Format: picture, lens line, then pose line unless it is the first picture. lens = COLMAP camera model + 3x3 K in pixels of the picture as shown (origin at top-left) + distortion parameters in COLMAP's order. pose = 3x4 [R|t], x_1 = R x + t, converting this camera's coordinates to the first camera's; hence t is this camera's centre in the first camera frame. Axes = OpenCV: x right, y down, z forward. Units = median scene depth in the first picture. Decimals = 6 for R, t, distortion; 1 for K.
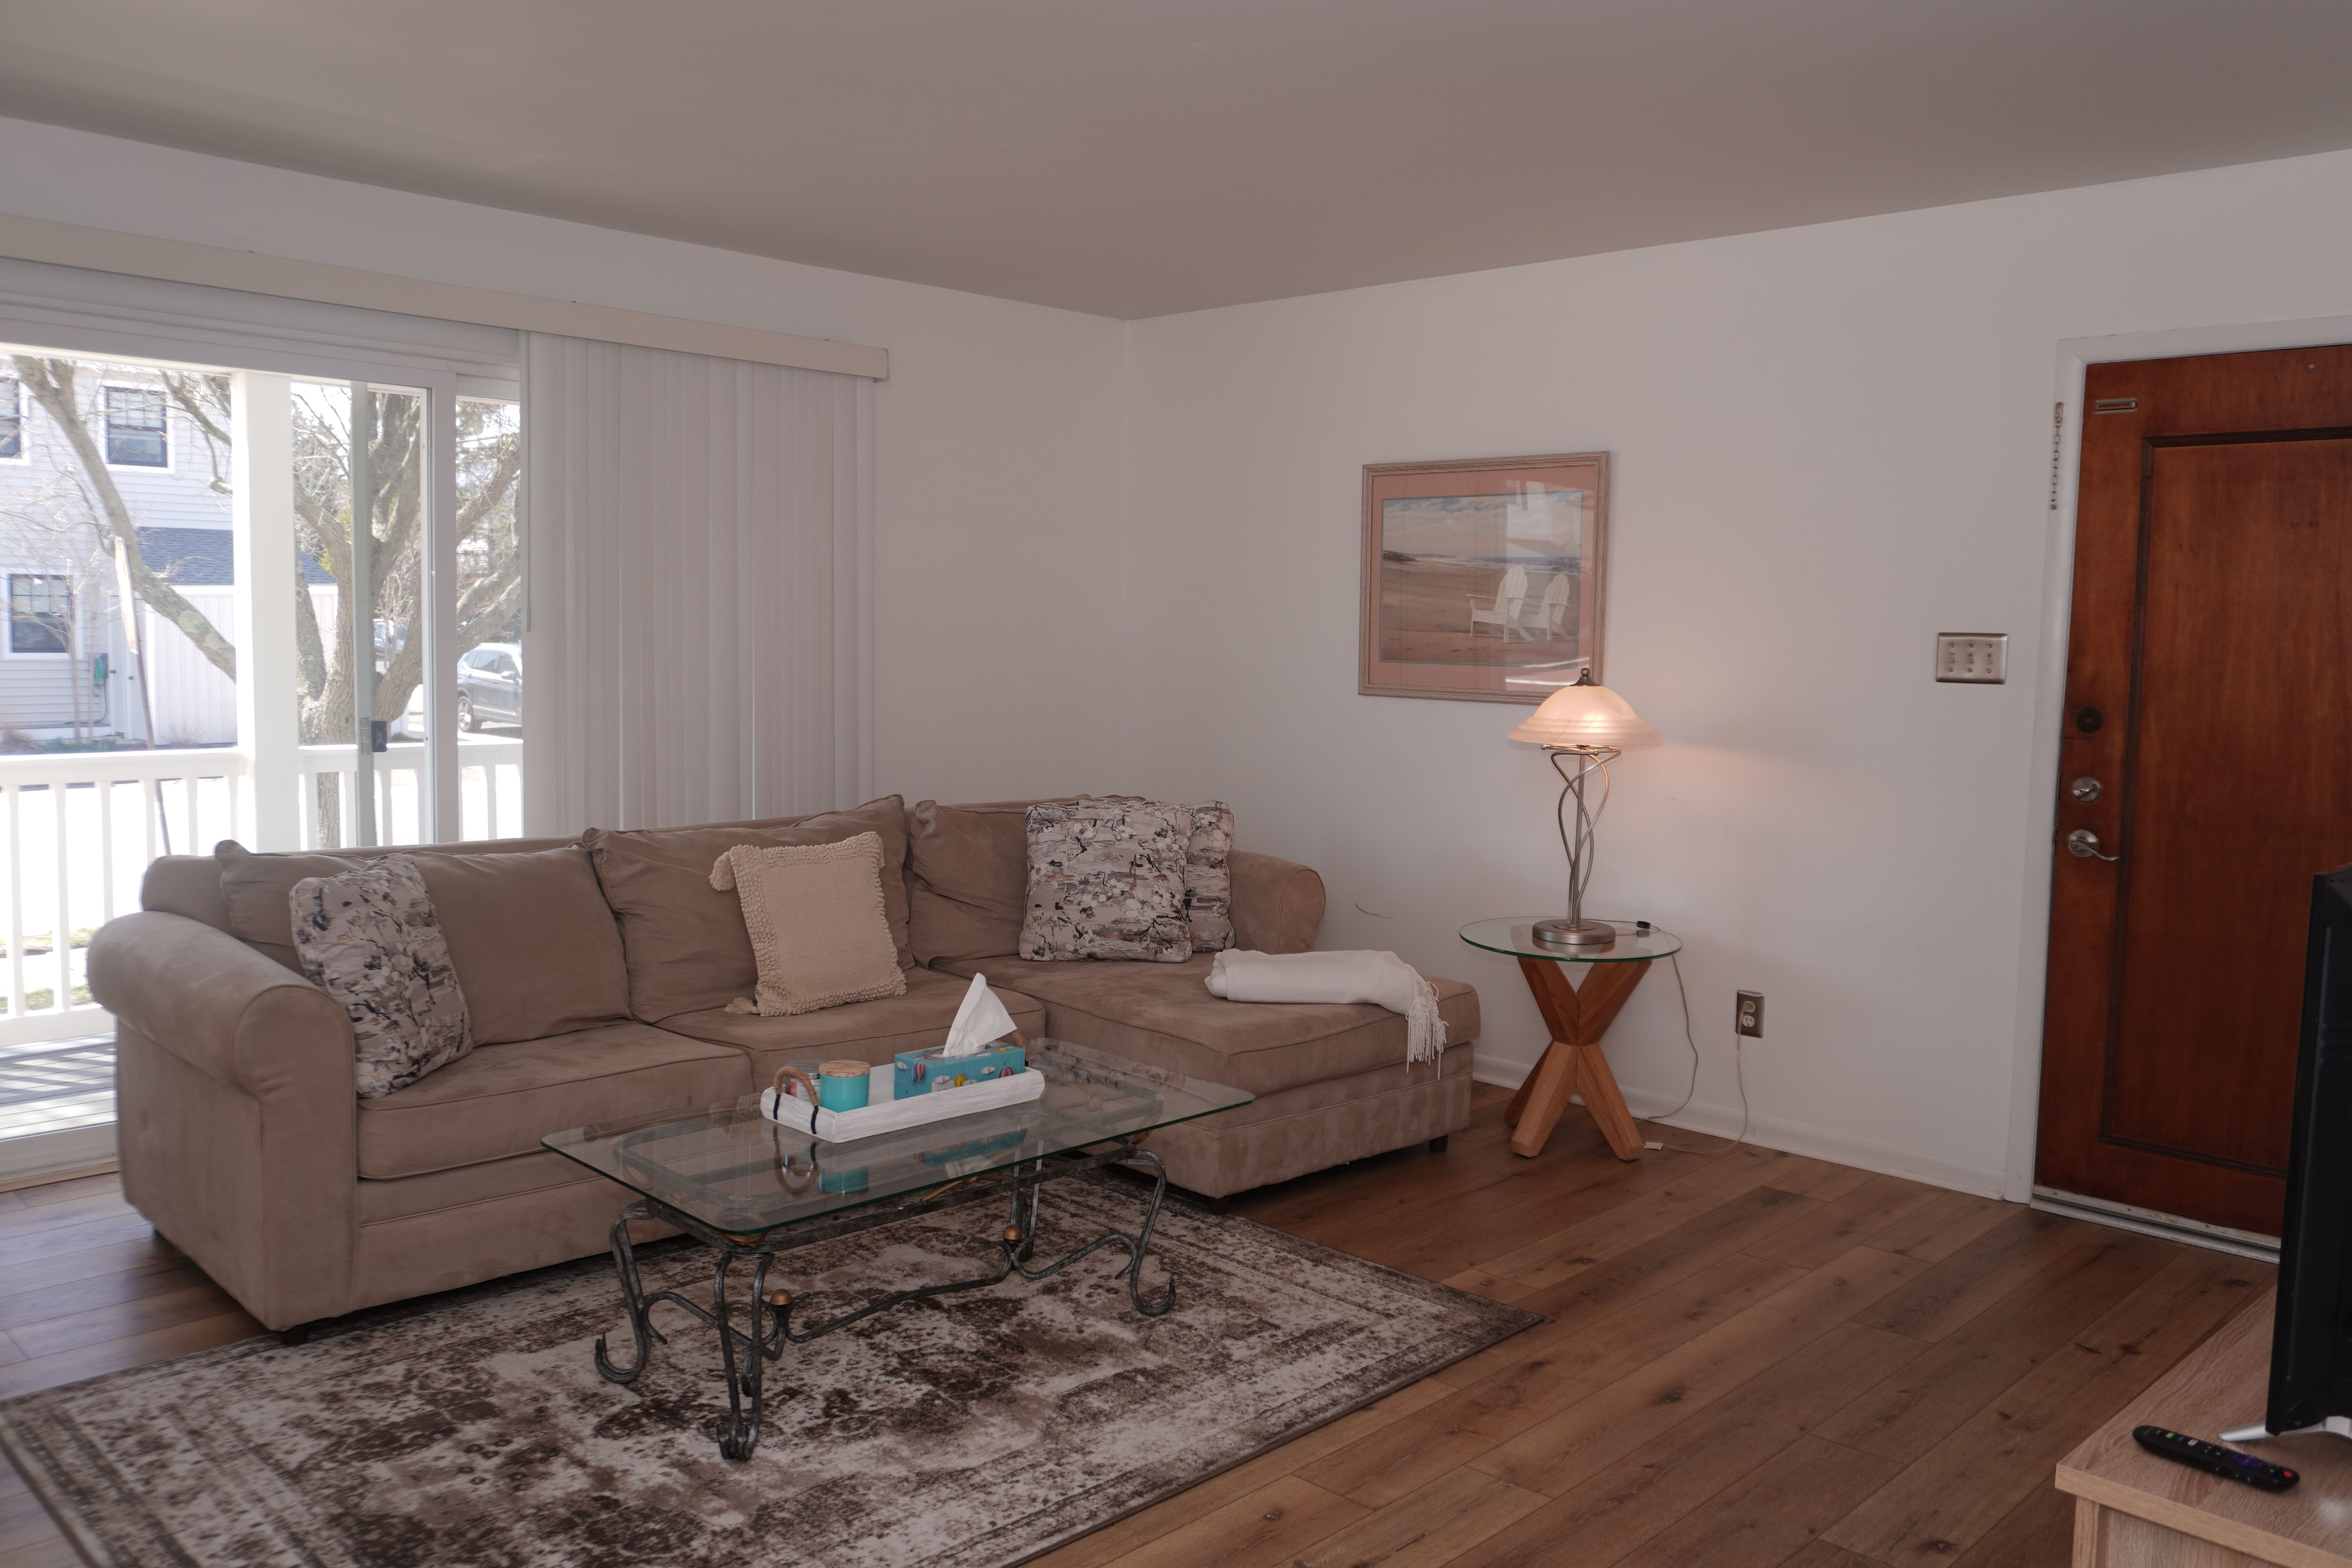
lens RADIAL K [[1790.1, 0, 1178.3], [0, 1790.1, 771.6], [0, 0, 1]] dist [-0.042051, 0.021287]
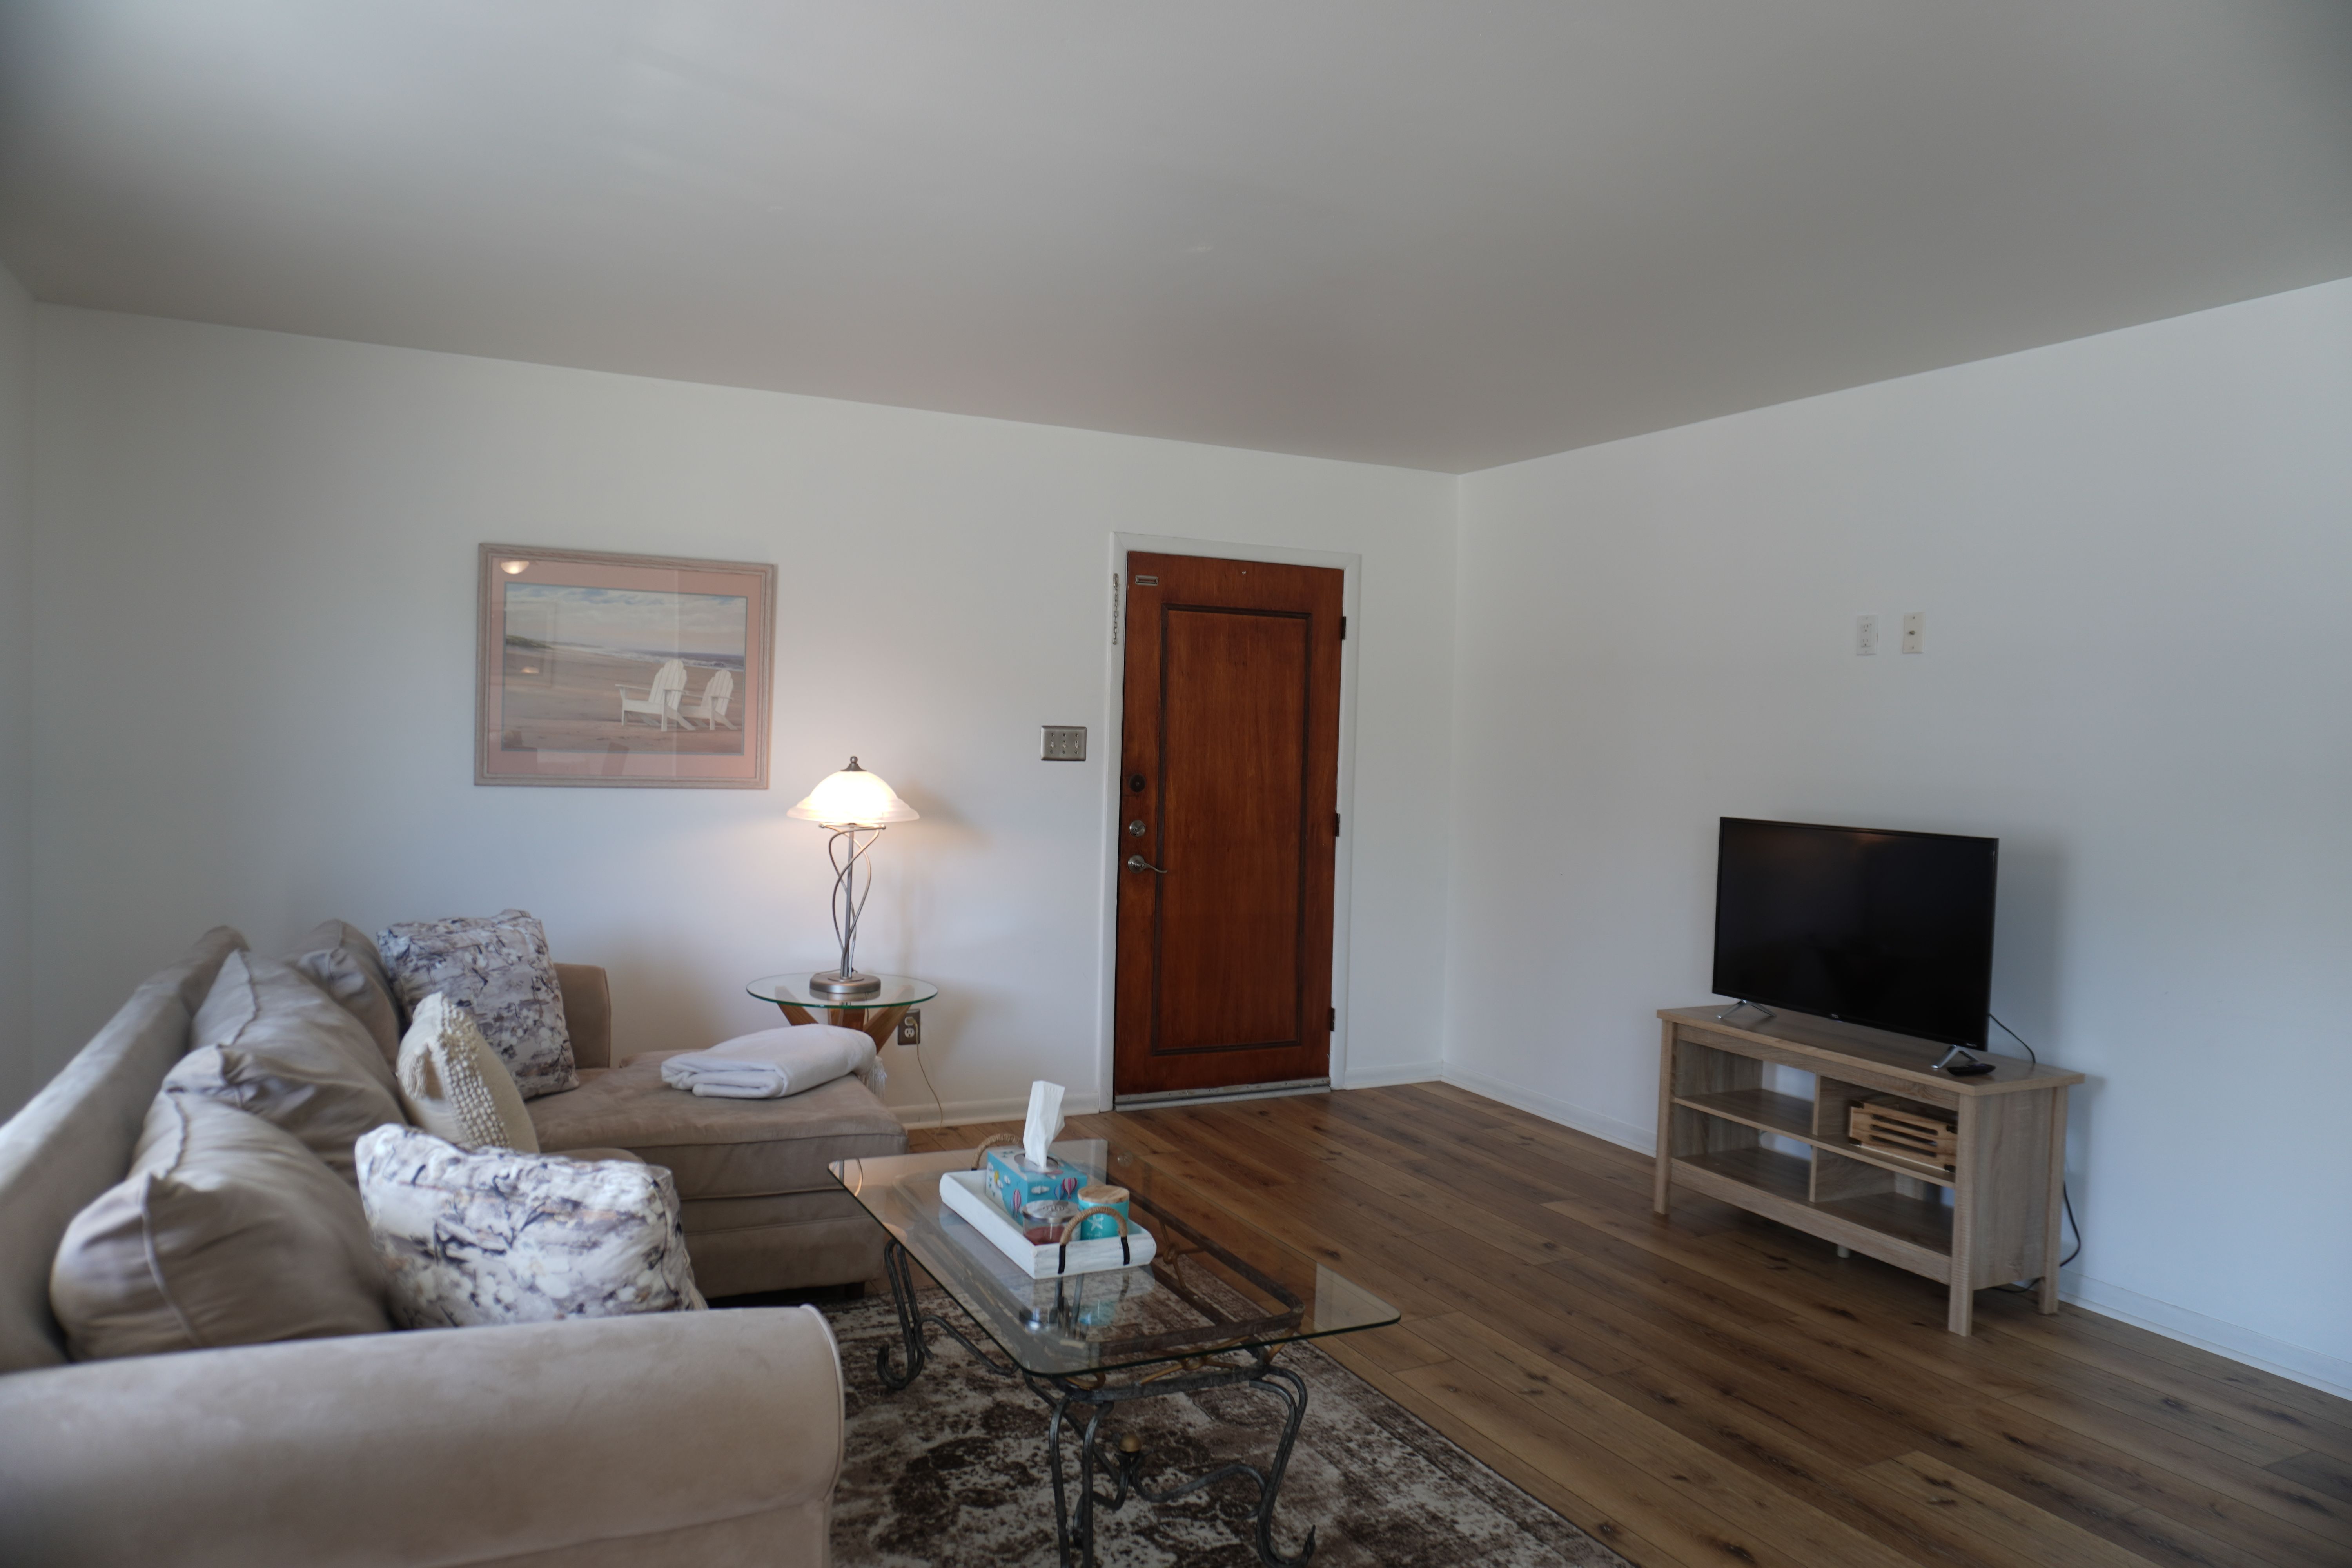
lens RADIAL K [[1562.4, 0, 1176.2], [0, 1562.4, 790.3], [0, 0, 1]] dist [-0.010332, 0.004871]
pose [[0.329628, -0.041967, 0.943178, -0.651847], [0.057127, 0.998068, 0.024445, -0.047145], [-0.942381, 0.045823, 0.331389, 0.451071]]
